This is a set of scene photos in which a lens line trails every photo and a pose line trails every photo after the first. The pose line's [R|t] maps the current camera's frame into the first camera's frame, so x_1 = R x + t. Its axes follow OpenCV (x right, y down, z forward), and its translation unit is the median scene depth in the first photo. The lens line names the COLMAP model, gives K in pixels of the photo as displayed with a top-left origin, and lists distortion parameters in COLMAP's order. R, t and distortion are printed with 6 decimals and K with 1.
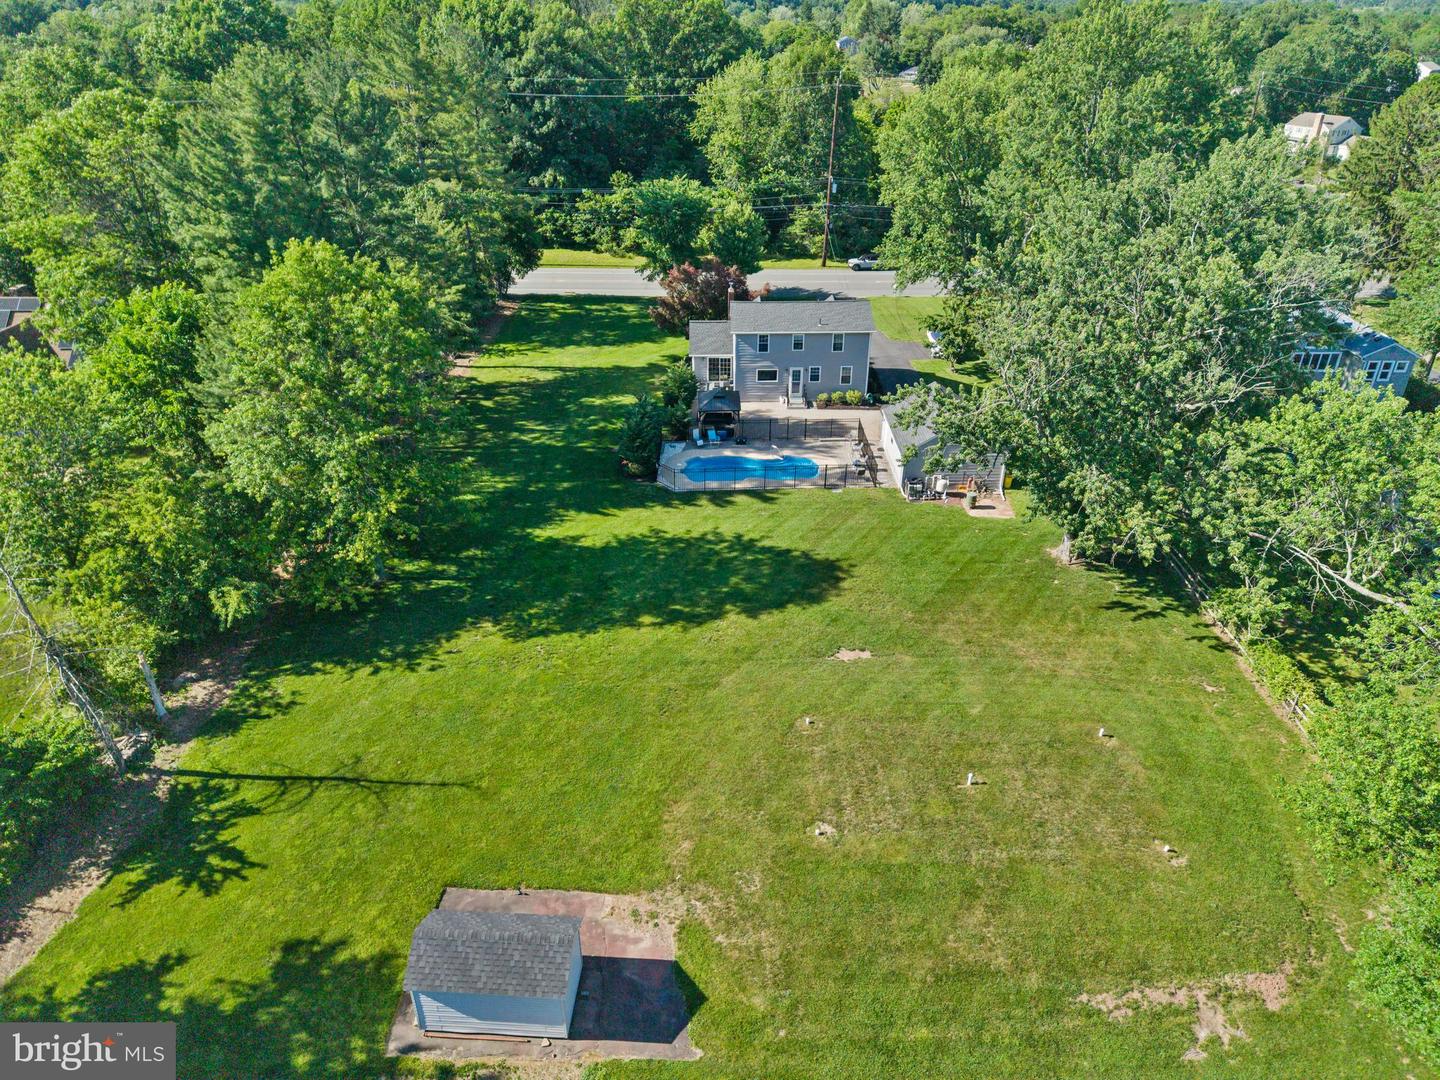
lens RADIAL K [[966.5, 0, 695.7], [0, 966.5, 559.4], [0, 0, 1]] dist [0.028421, -0.012996]
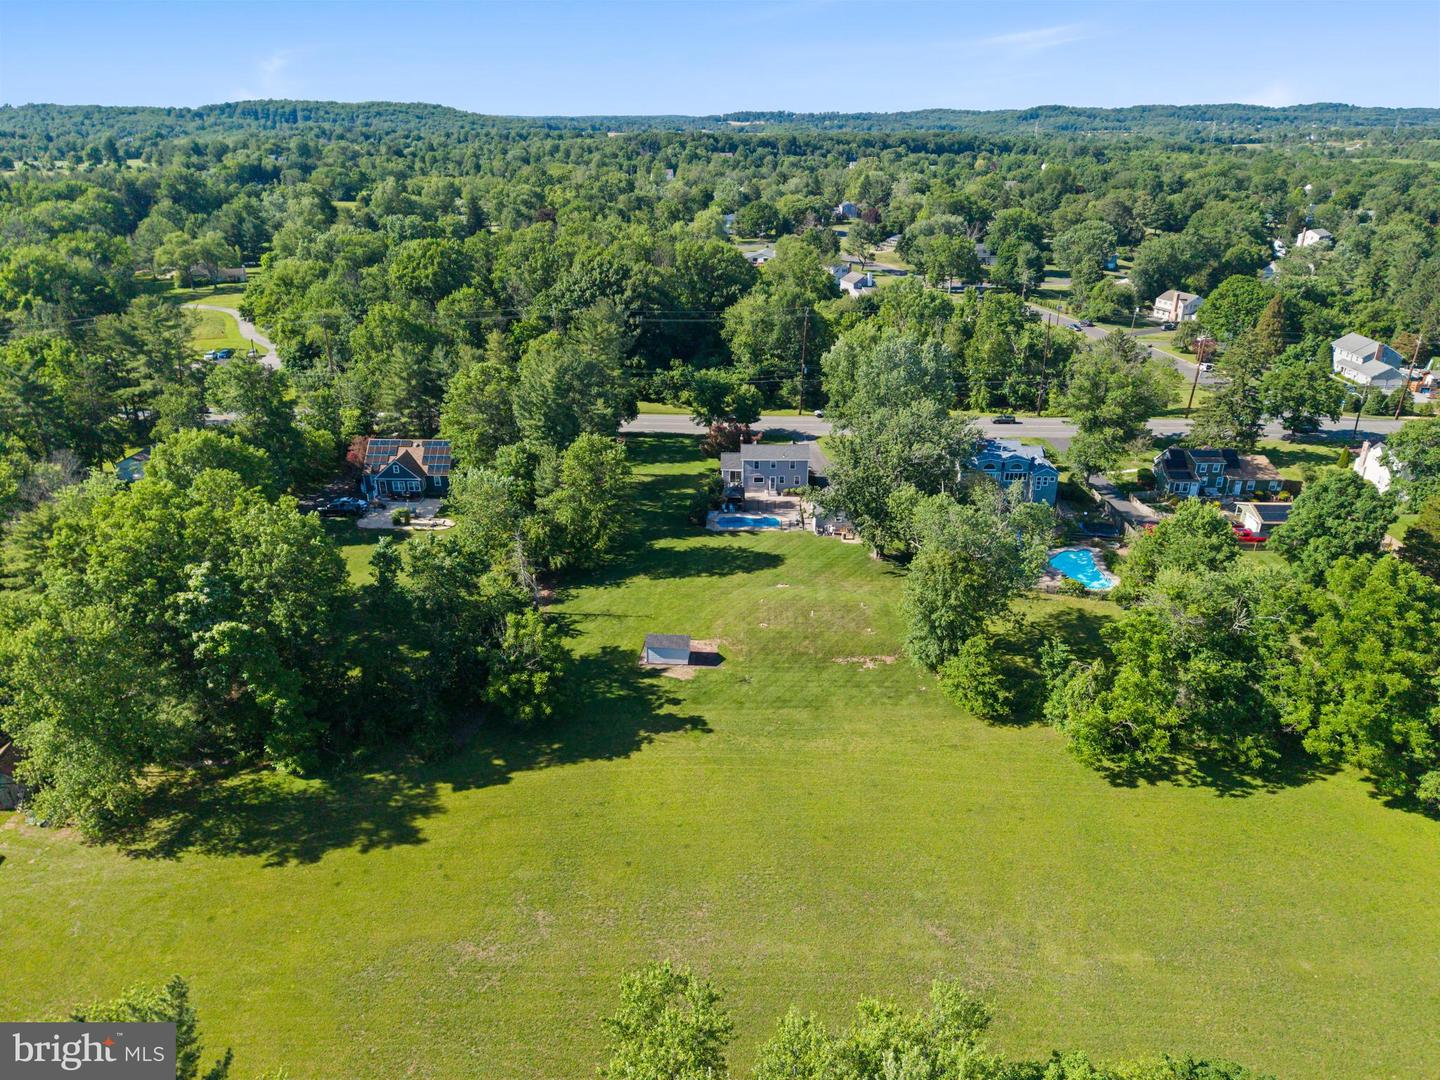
lens RADIAL K [[966.5, 0, 711.4], [0, 966.5, 552.2], [0, 0, 1]] dist [0.028421, -0.012996]
pose [[0.999909, 0.009862, -0.009152, -0.004667], [-0.010760, 0.994539, -0.103811, 0.147404], [0.008078, 0.103900, 0.994555, -0.857006]]
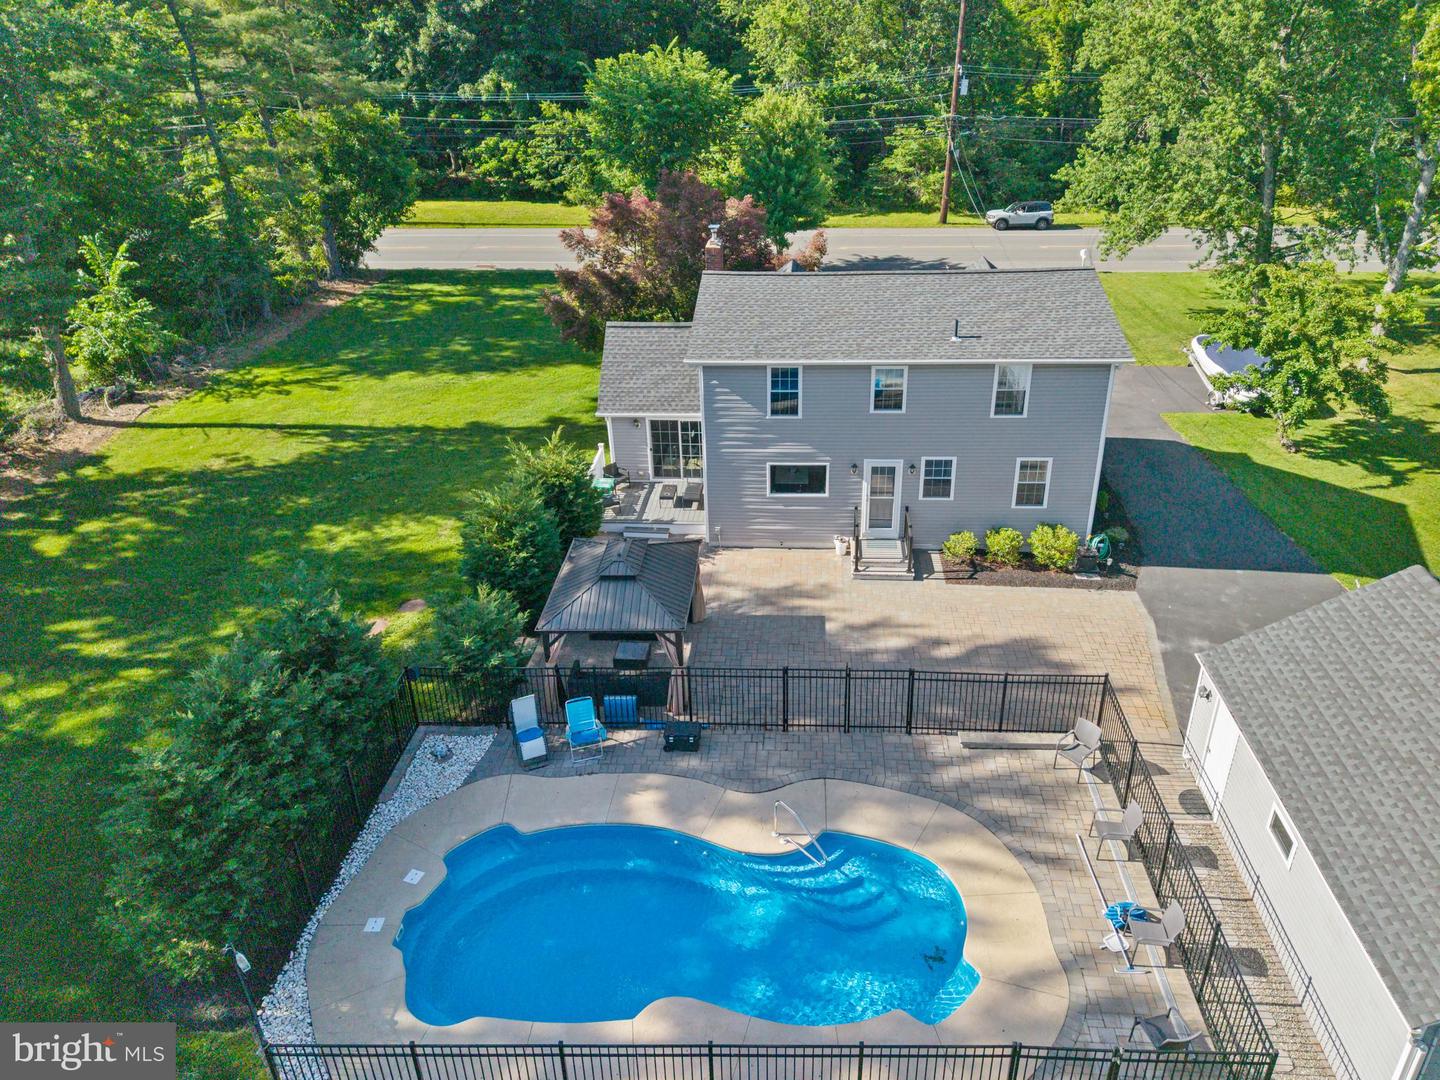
lens RADIAL K [[966.5, 0, 717.1], [0, 966.5, 497.6], [0, 0, 1]] dist [0.028421, -0.012996]
pose [[0.996431, 0.014831, -0.083102, 0.062537], [-0.019004, 0.998586, -0.049645, -0.140580], [0.082248, 0.051047, 0.995304, 0.552939]]
